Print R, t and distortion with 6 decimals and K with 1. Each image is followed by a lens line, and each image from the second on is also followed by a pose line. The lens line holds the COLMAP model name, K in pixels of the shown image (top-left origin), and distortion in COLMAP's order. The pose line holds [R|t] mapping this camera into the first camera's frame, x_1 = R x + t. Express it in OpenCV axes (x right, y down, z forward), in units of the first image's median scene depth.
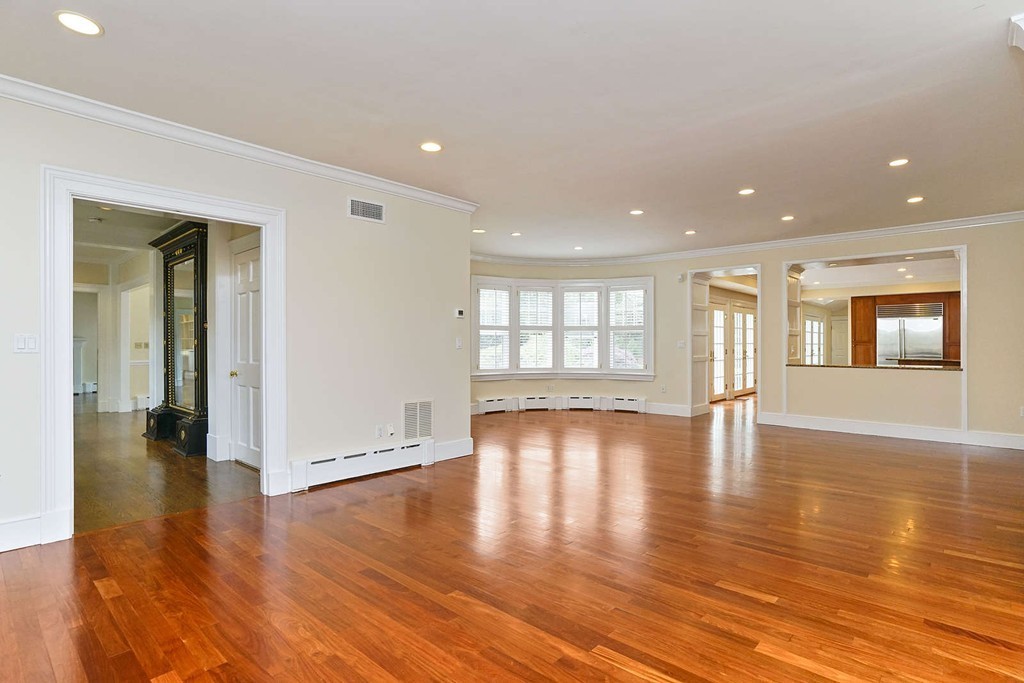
lens RADIAL K [[482.5, 0, 512.0], [0, 482.5, 341.5], [0, 0, 1]] dist [-0.068378, 0.000227]
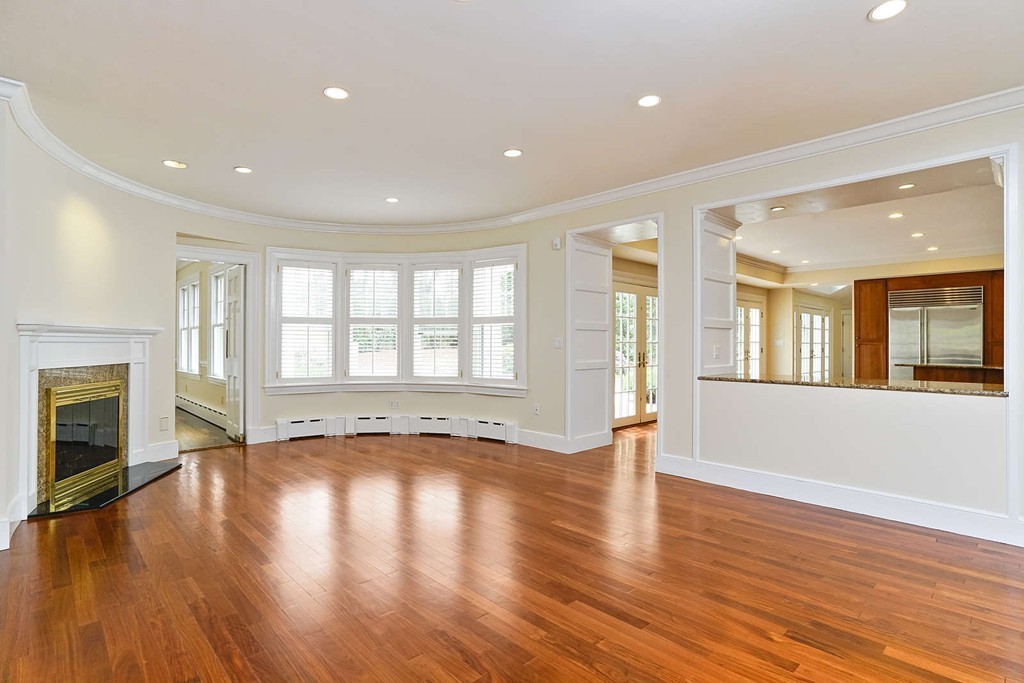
lens RADIAL K [[482.5, 0, 512.0], [0, 482.5, 341.5], [0, 0, 1]] dist [-0.068378, 0.000227]
pose [[0.998398, -0.000337, -0.056577, 0.301129], [0.000360, 1.000000, 0.000401, 0.002866], [0.056577, -0.000421, 0.998398, 0.300816]]
